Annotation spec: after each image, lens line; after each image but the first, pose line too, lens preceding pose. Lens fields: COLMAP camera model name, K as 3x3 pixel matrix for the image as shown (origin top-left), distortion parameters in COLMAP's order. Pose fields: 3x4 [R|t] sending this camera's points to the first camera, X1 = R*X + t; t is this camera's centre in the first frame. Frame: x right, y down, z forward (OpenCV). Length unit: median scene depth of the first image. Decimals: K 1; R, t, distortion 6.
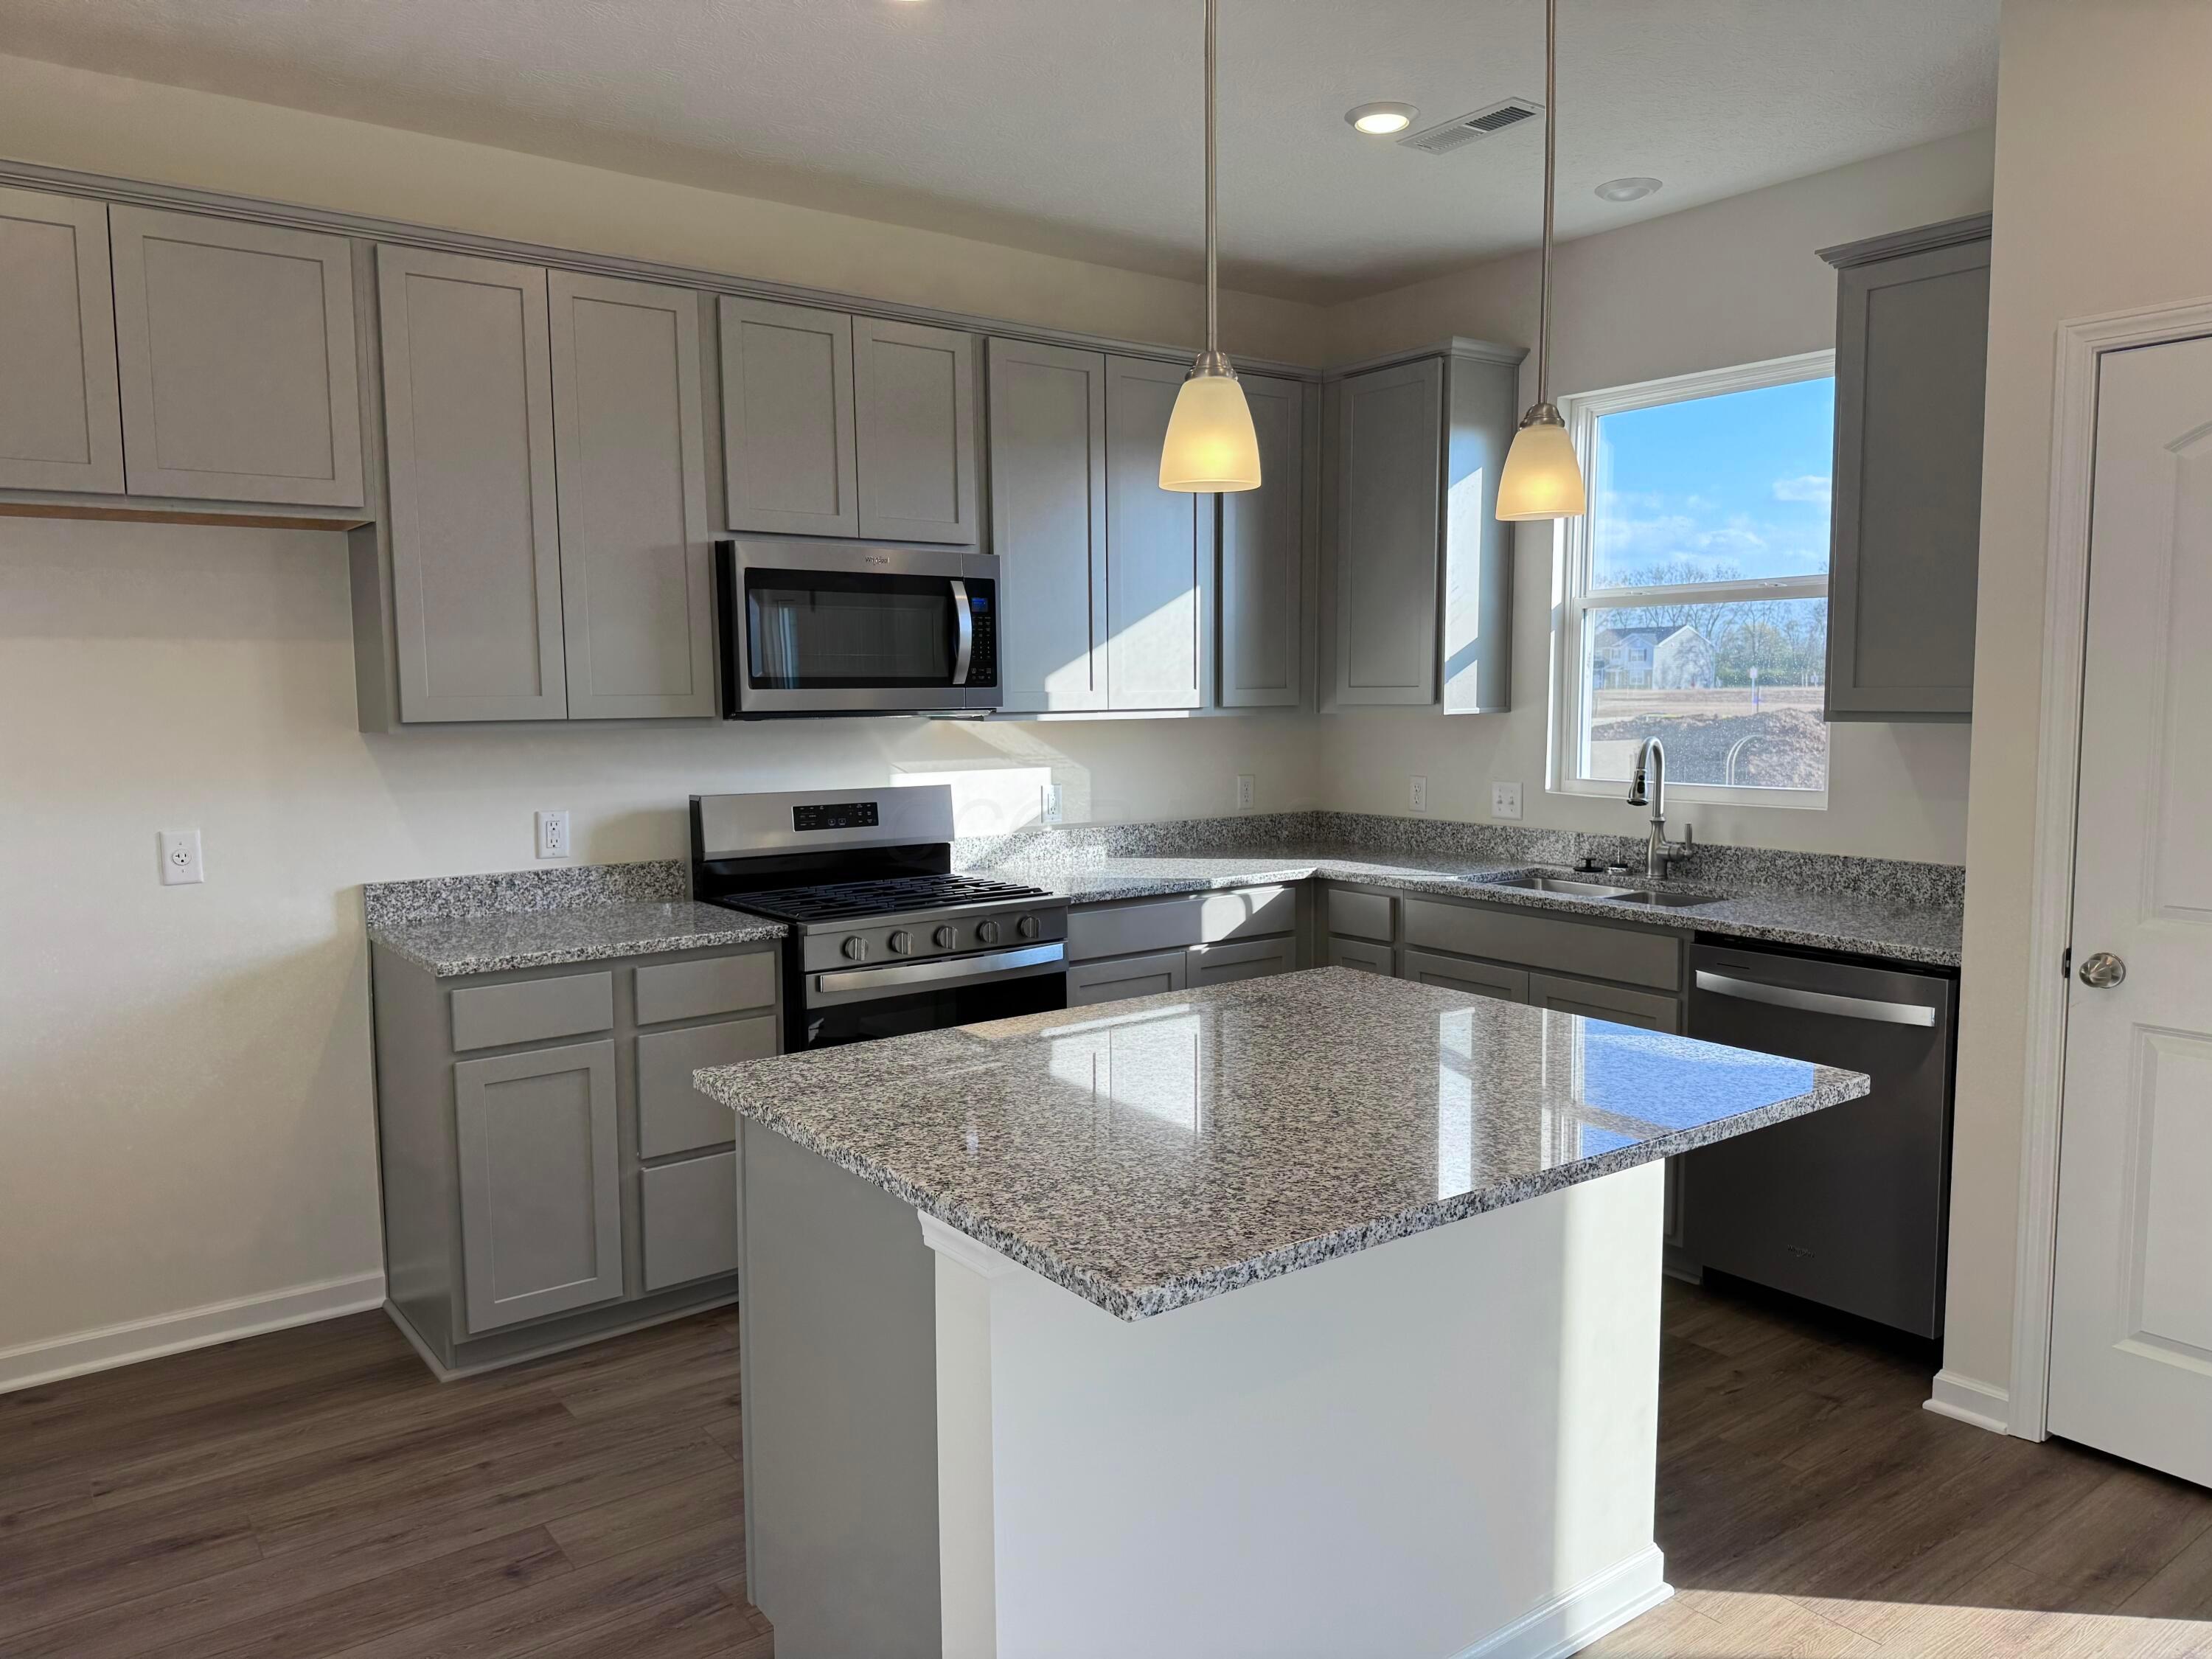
lens RADIAL K [[1549.4, 0, 1103.7], [0, 1549.4, 835.2], [0, 0, 1]] dist [0.120768, -0.159816]
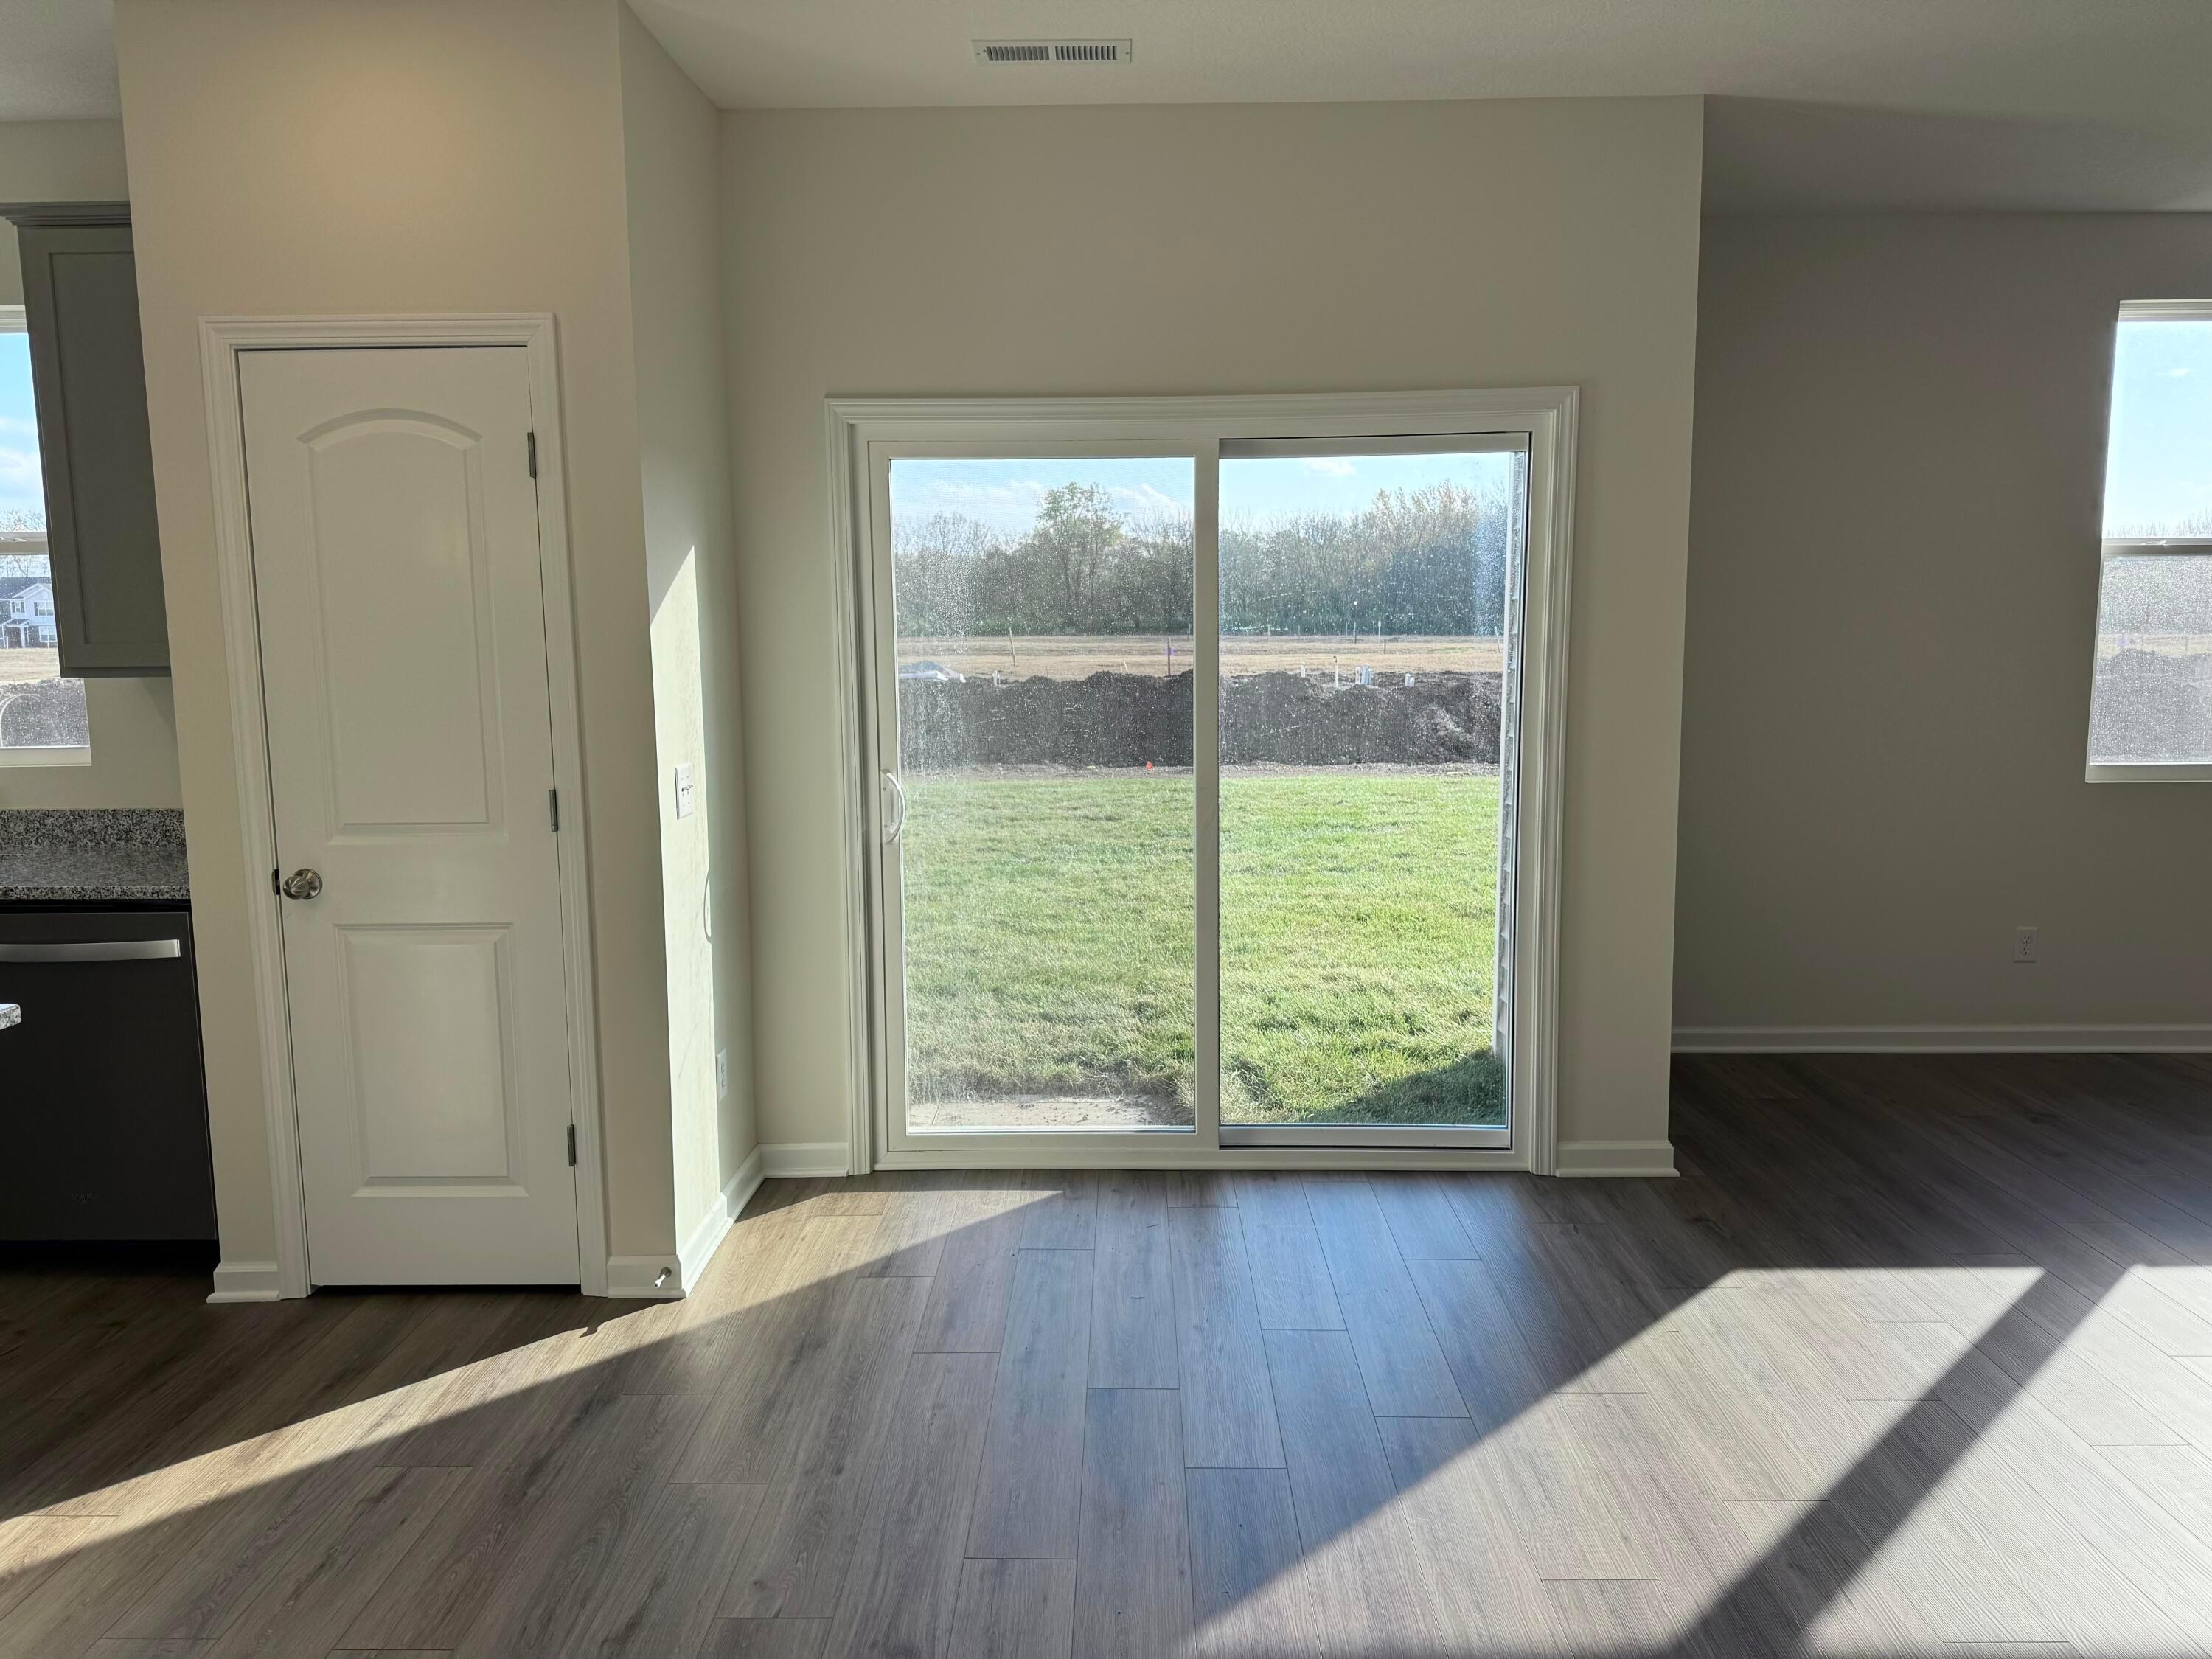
lens RADIAL K [[1549.4, 0, 1106.0], [0, 1549.4, 829.5], [0, 0, 1]] dist [0.056800, -0.059364]
pose [[0.608140, -0.100275, 0.787471, 0.061425], [0.081581, 0.994632, 0.063652, 0.014825], [-0.789627, 0.025533, 0.613056, -0.138923]]
